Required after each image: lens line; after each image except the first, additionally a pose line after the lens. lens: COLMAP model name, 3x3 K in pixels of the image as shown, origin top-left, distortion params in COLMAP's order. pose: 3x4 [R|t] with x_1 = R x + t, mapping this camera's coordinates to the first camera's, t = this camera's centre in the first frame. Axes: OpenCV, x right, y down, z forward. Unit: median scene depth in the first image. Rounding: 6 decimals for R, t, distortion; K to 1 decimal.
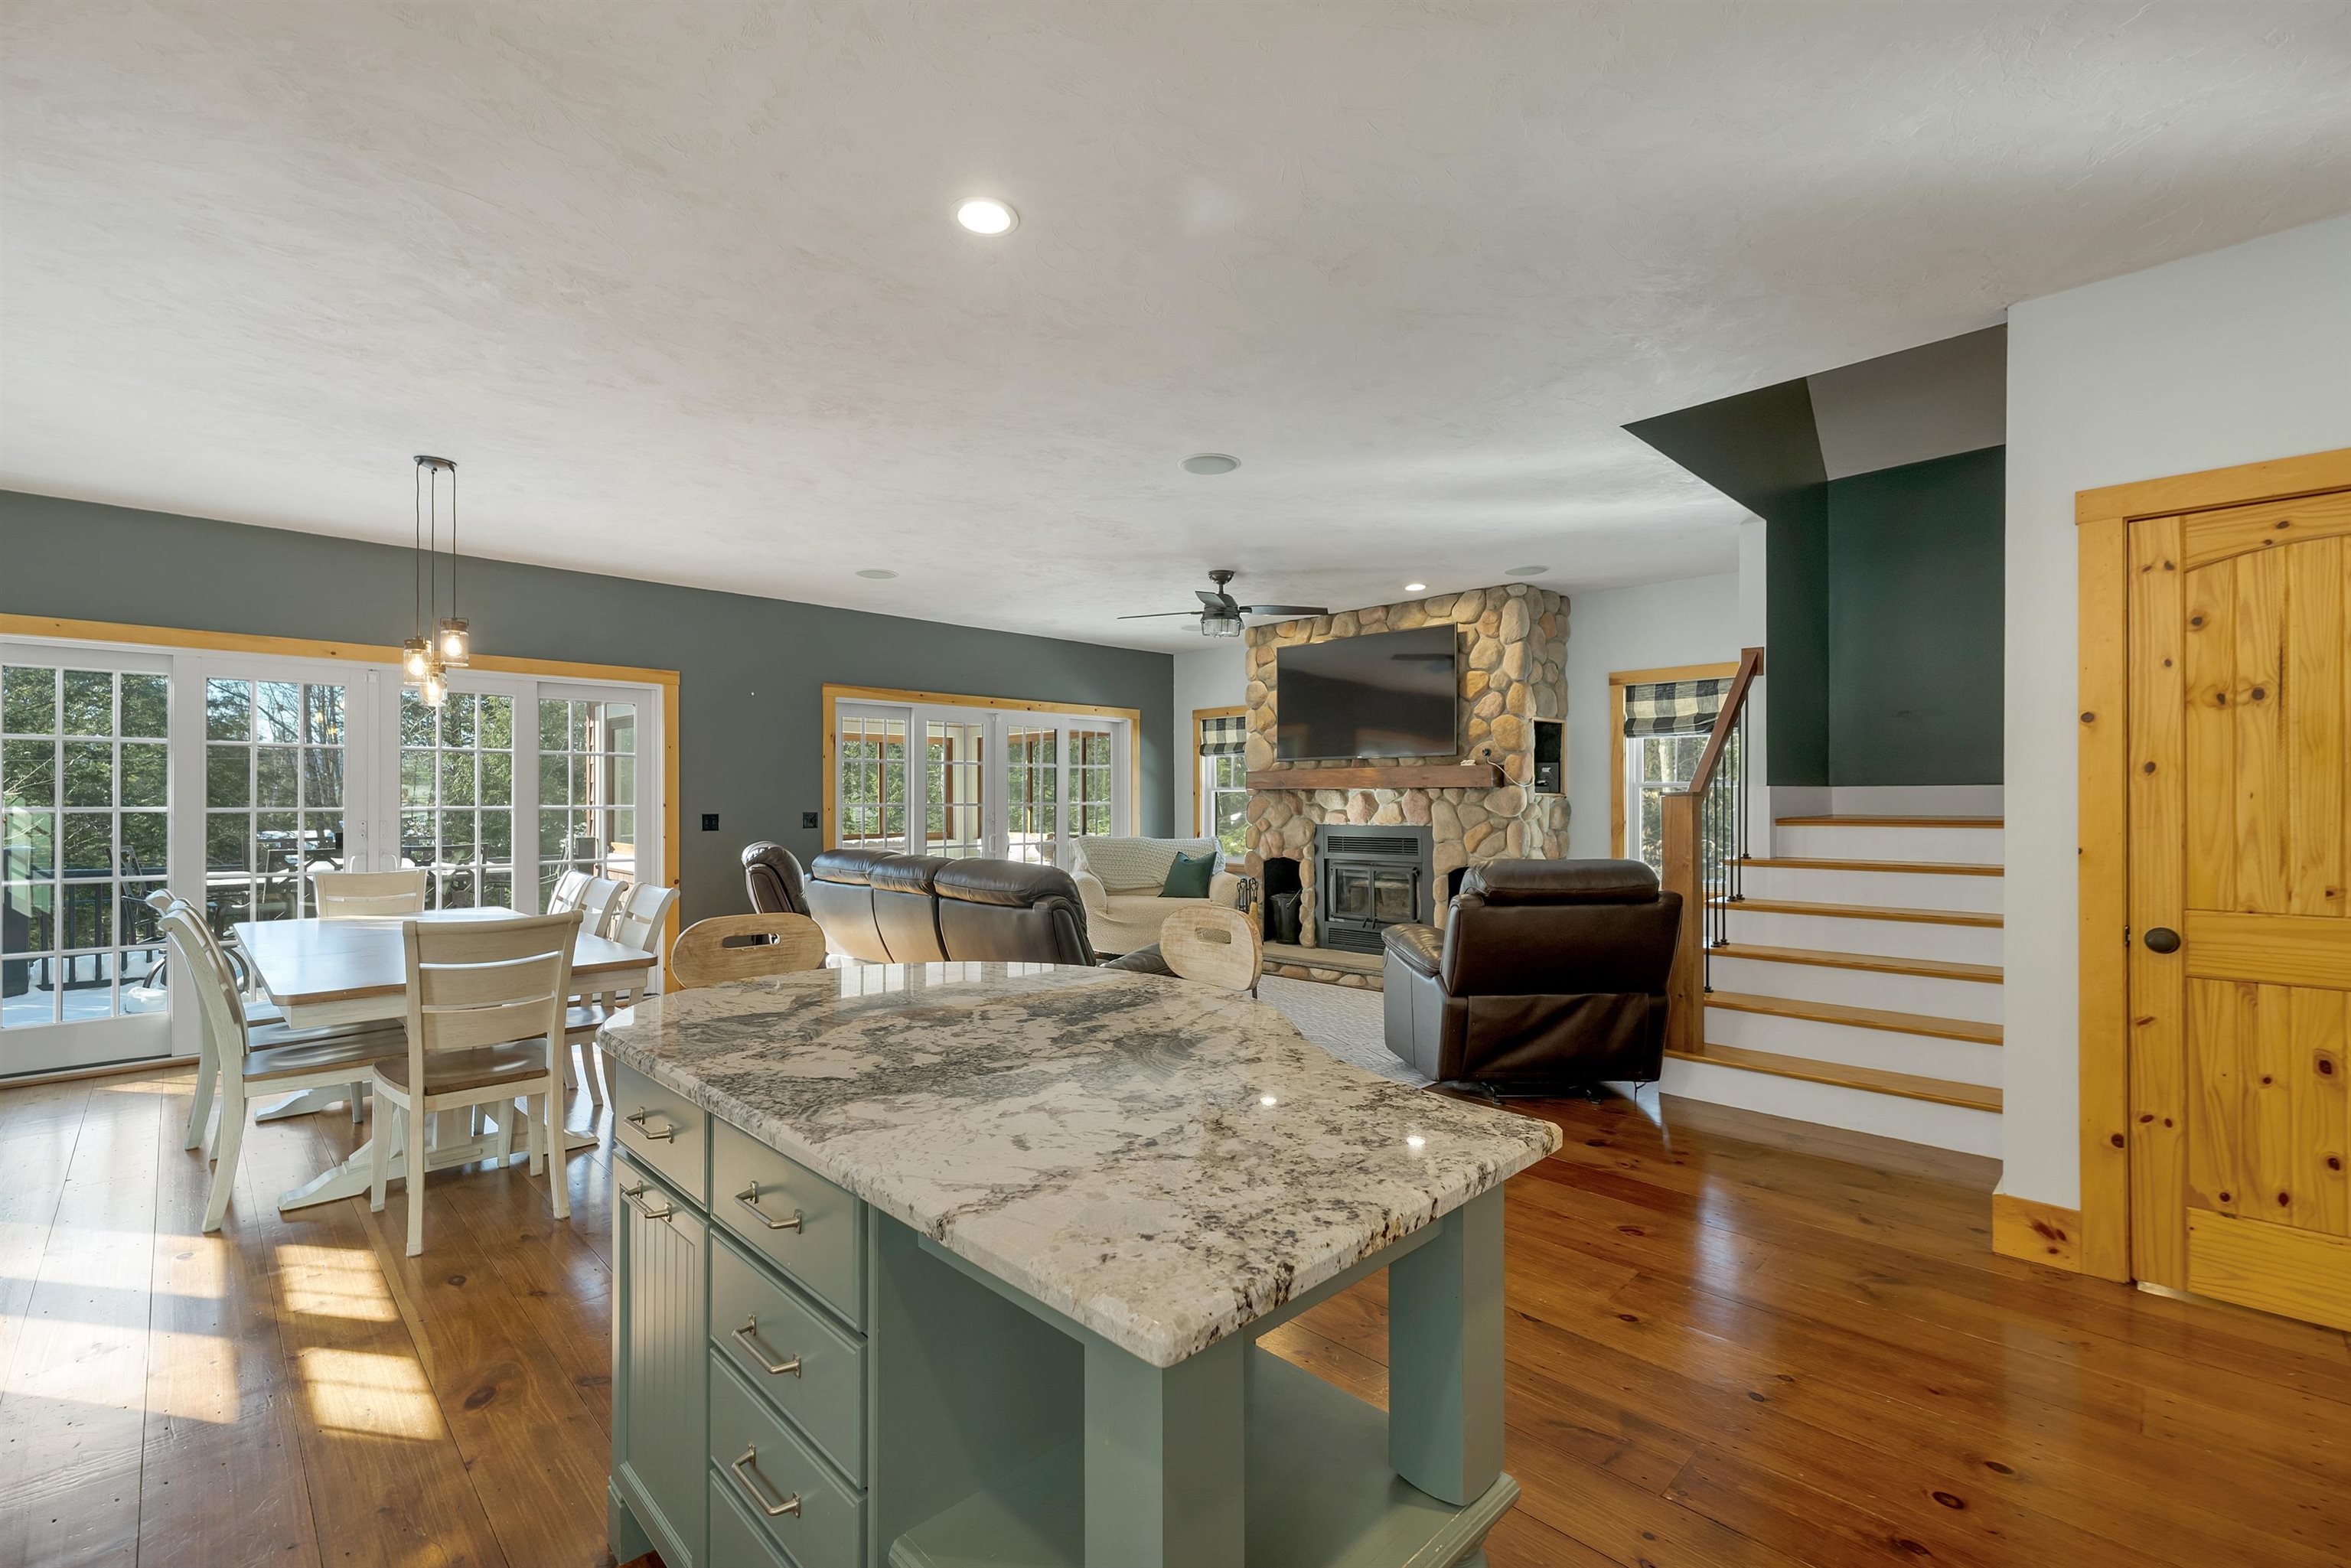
lens RADIAL K [[1012.0, 0, 1175.6], [0, 1012.0, 799.1], [0, 0, 1]] dist [0.003250, -0.000147]
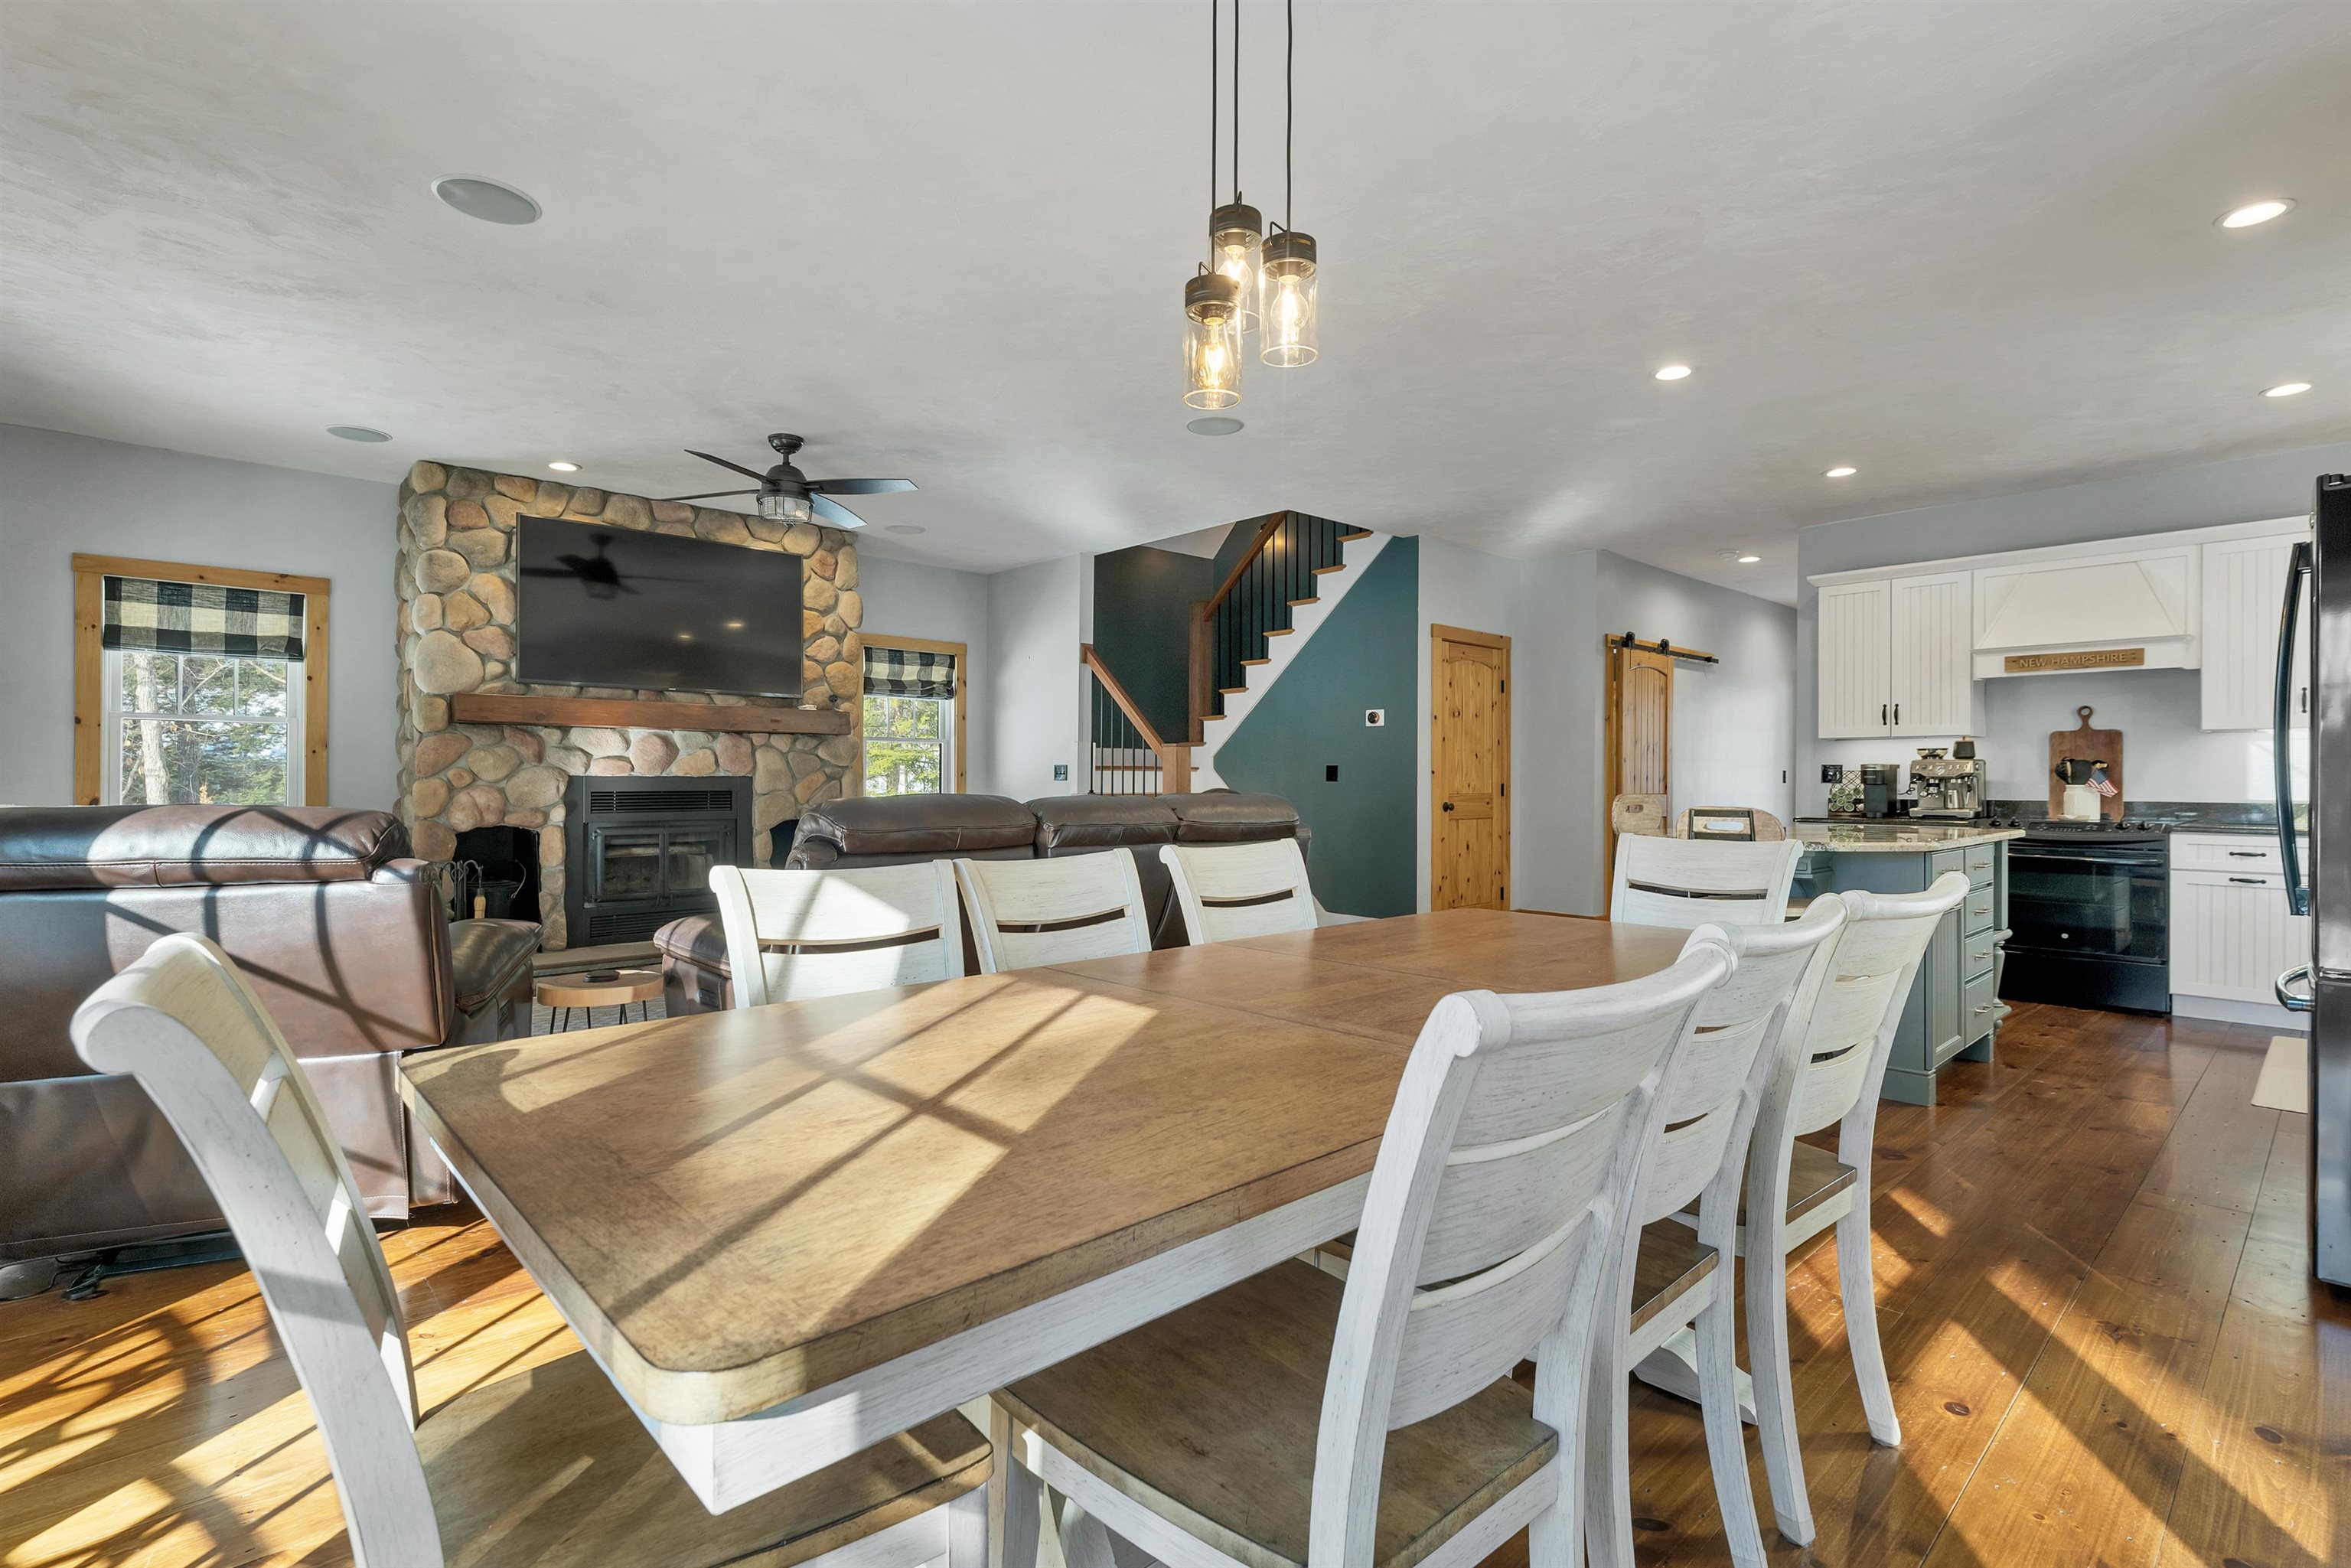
lens RADIAL K [[1099.4, 0, 1170.5], [0, 1099.4, 782.2], [0, 0, 1]] dist [0.001633, 0.000096]
pose [[0.034047, 0.000170, 0.999420, -0.713110], [-0.003897, 0.999992, -0.000037, 0.031799], [-0.999413, -0.003893, 0.034048, 0.625694]]
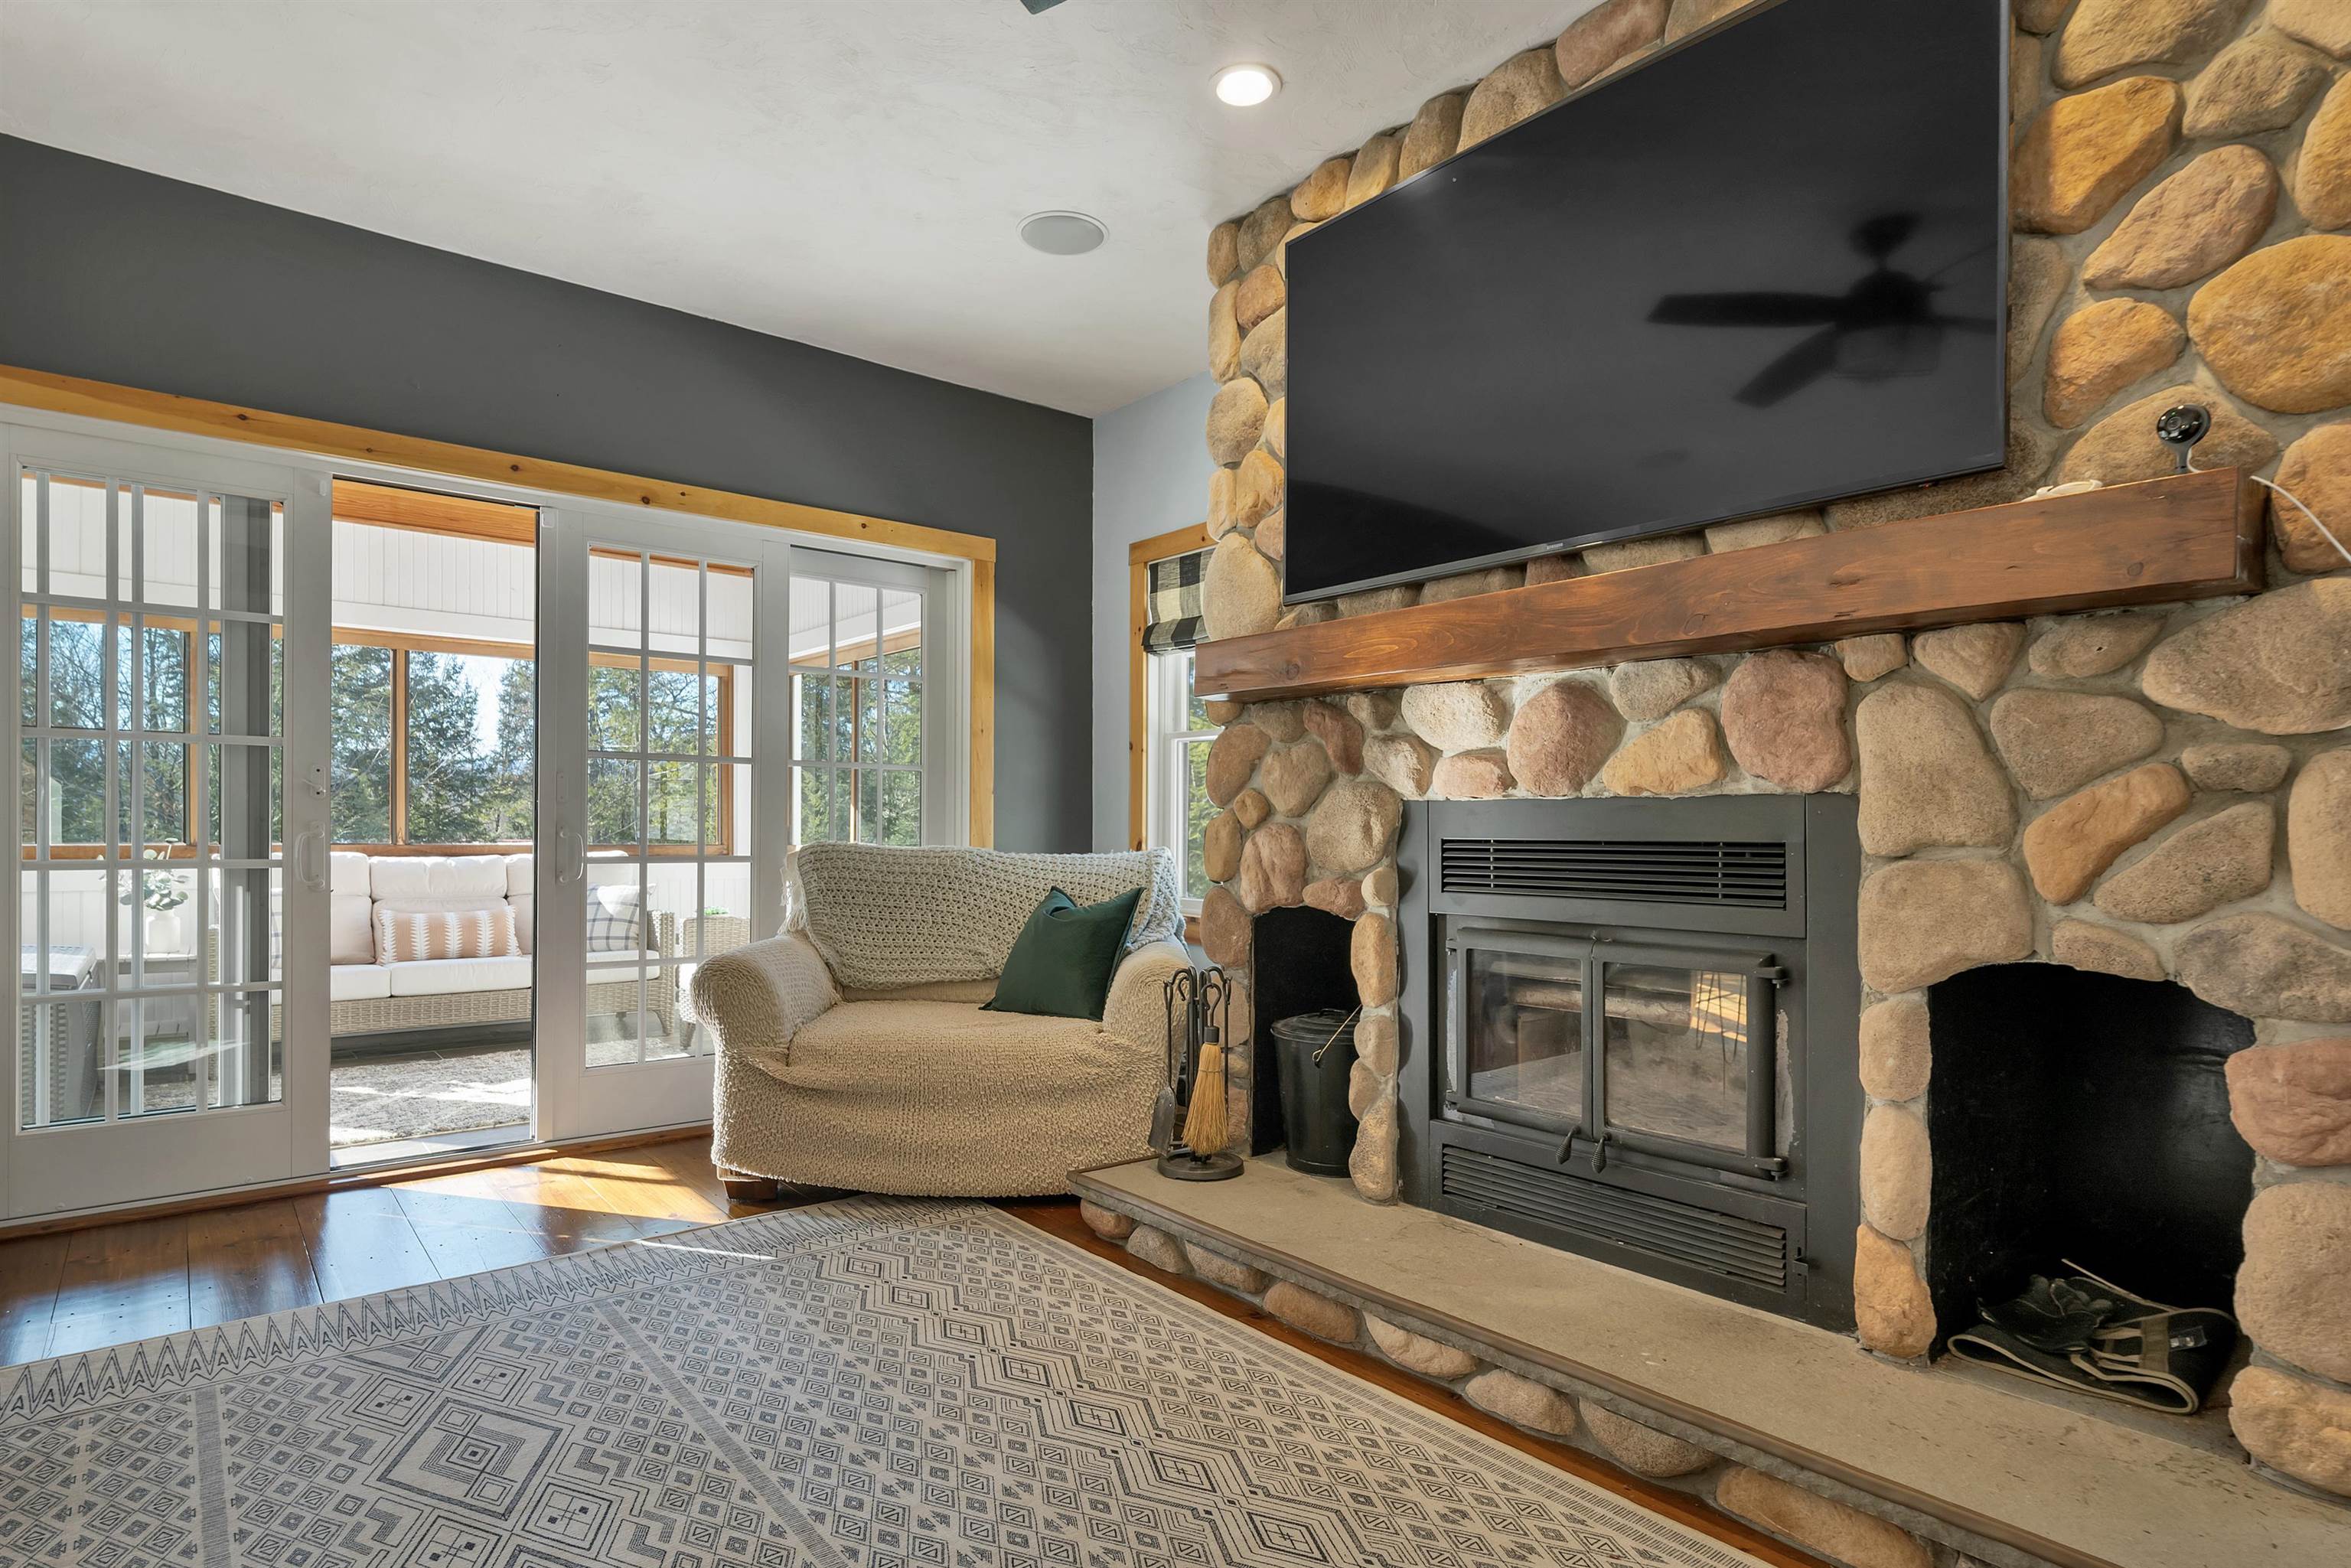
lens RADIAL K [[1245.2, 0, 1175.7], [0, 1245.2, 828.6], [0, 0, 1]] dist [-0.002327, 0.000986]
pose [[0.995024, 0.009857, -0.099147, 0.122505], [-0.009791, 0.999951, 0.001157, 0.038175], [0.099154, -0.000181, 0.995072, 0.704233]]
